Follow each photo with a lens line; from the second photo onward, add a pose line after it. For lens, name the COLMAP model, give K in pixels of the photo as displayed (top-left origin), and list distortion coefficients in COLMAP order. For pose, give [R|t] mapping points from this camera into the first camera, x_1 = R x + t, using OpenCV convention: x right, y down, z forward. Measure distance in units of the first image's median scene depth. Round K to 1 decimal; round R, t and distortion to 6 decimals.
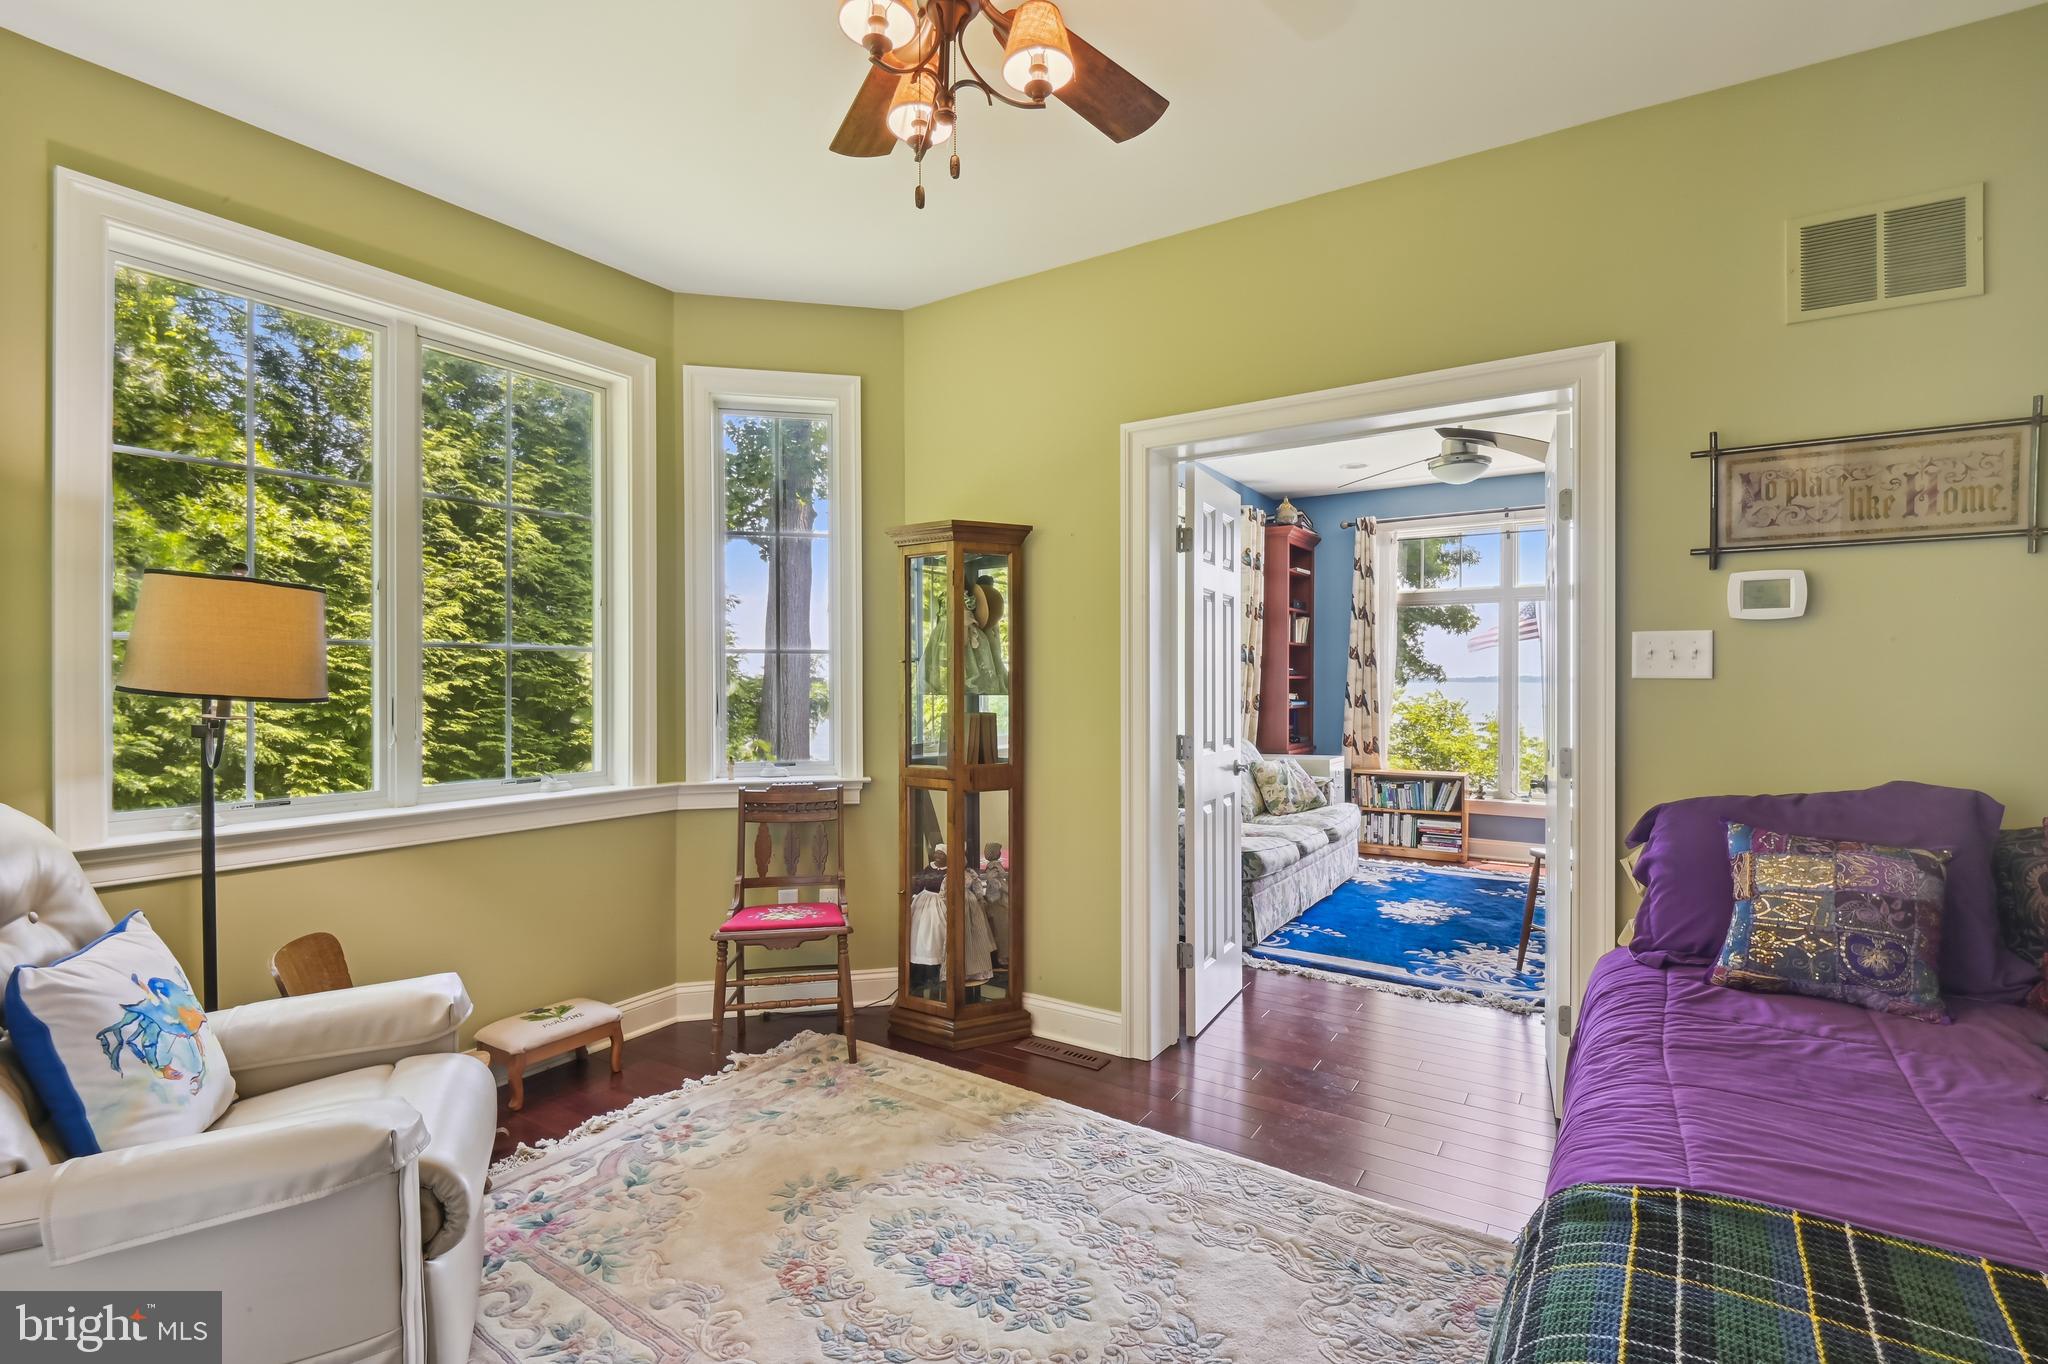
lens RADIAL K [[933.9, 0, 1016.8], [0, 933.9, 686.2], [0, 0, 1]] dist [0.002313, -0.005480]
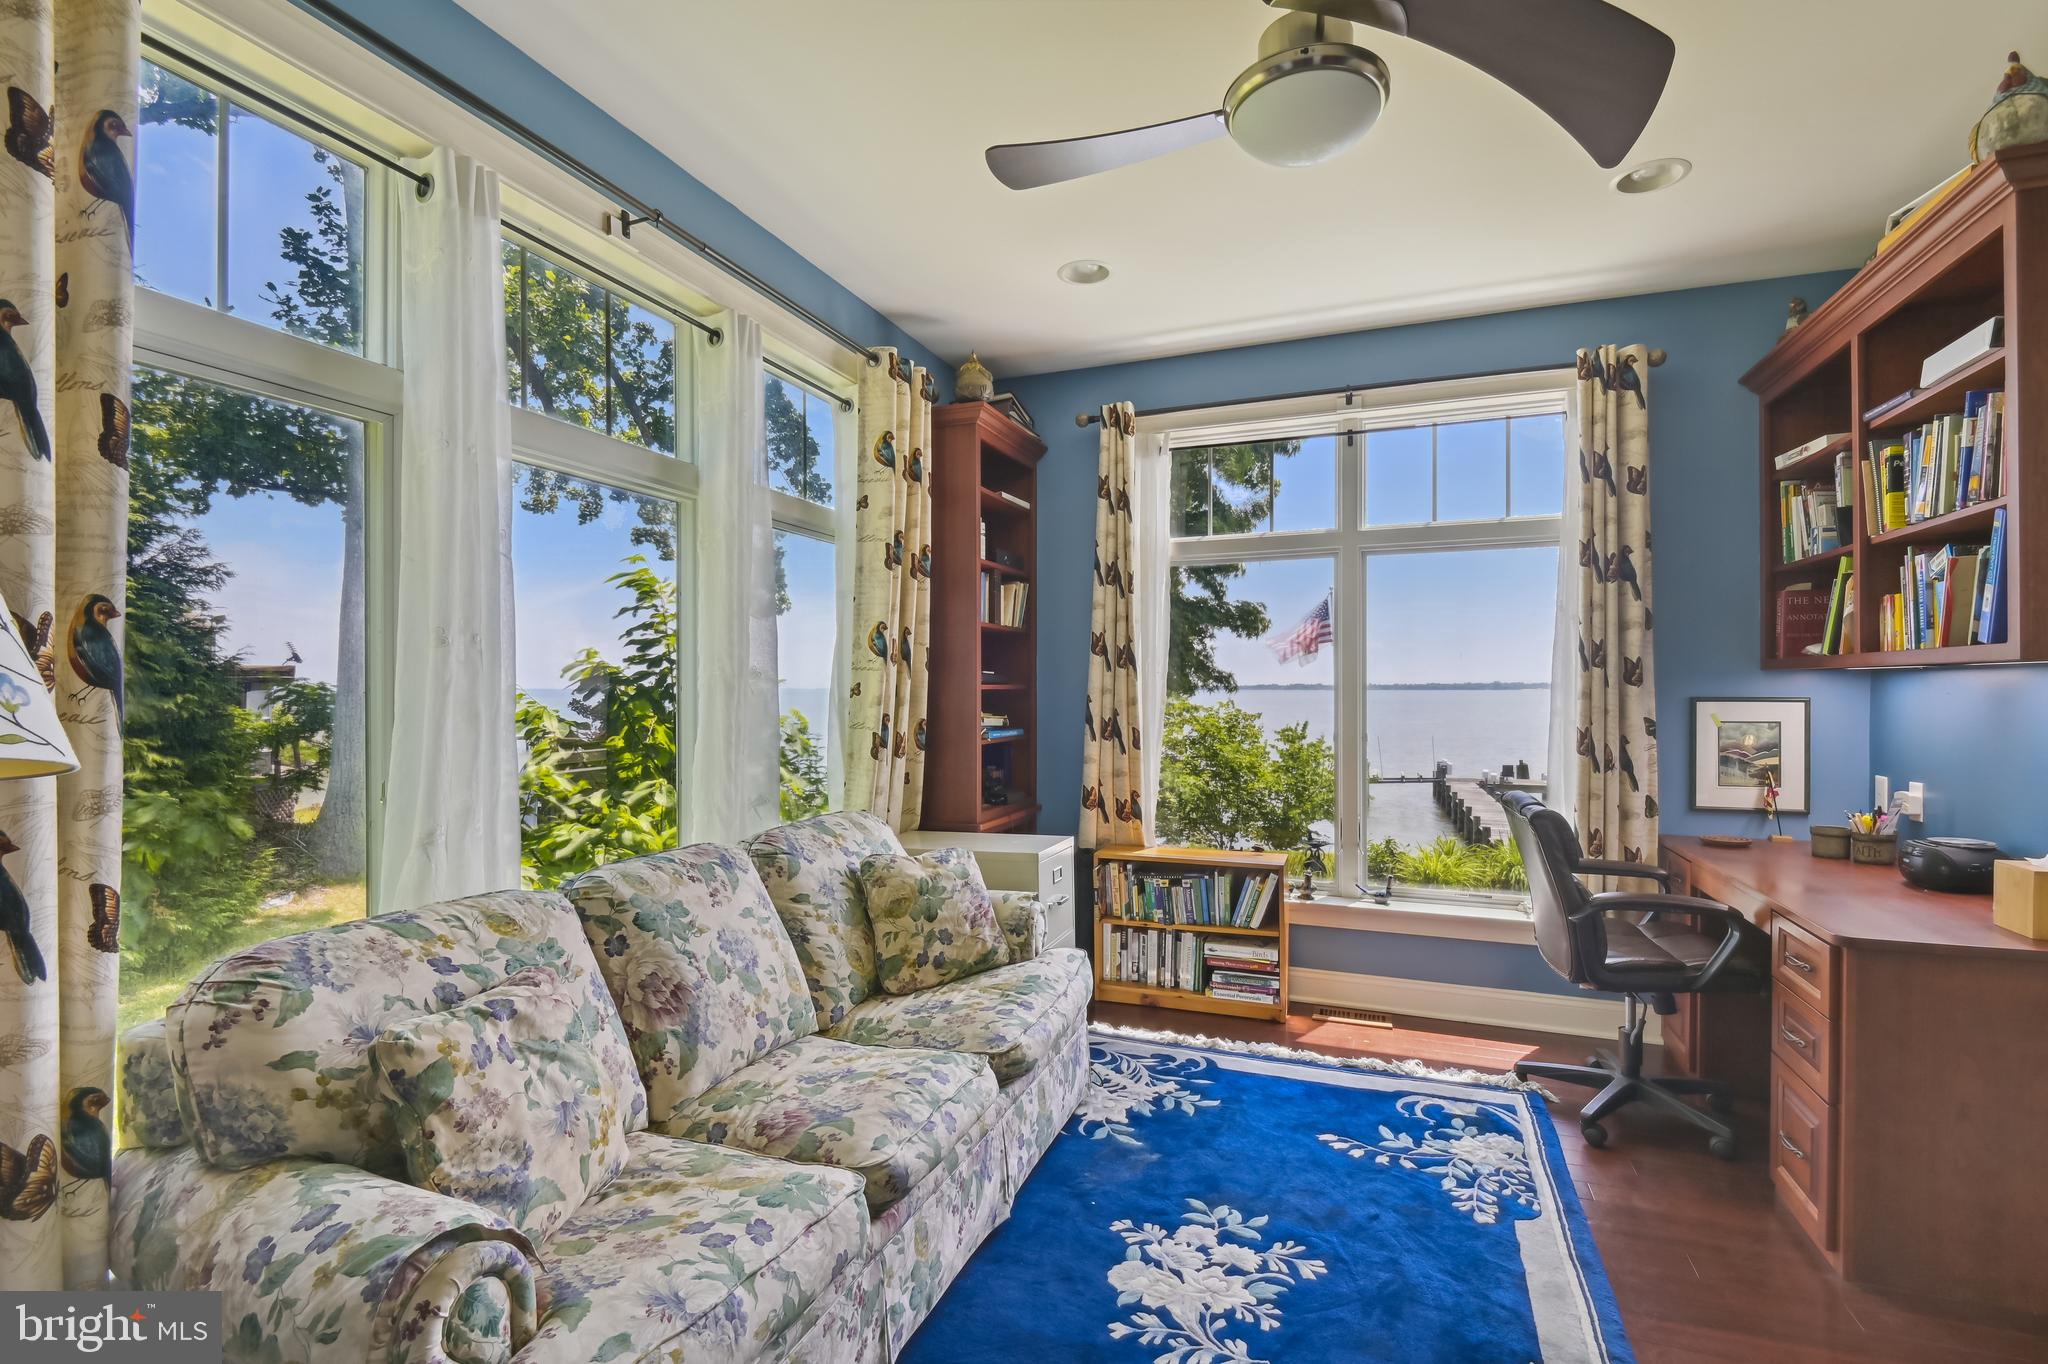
lens RADIAL K [[933.9, 0, 1028.8], [0, 933.9, 685.1], [0, 0, 1]] dist [0.002313, -0.005480]
pose [[0.976838, -0.001541, 0.213973, 0.200041], [0.003727, 0.999945, -0.009814, -0.005054], [-0.213946, 0.010384, 0.976790, 0.459719]]
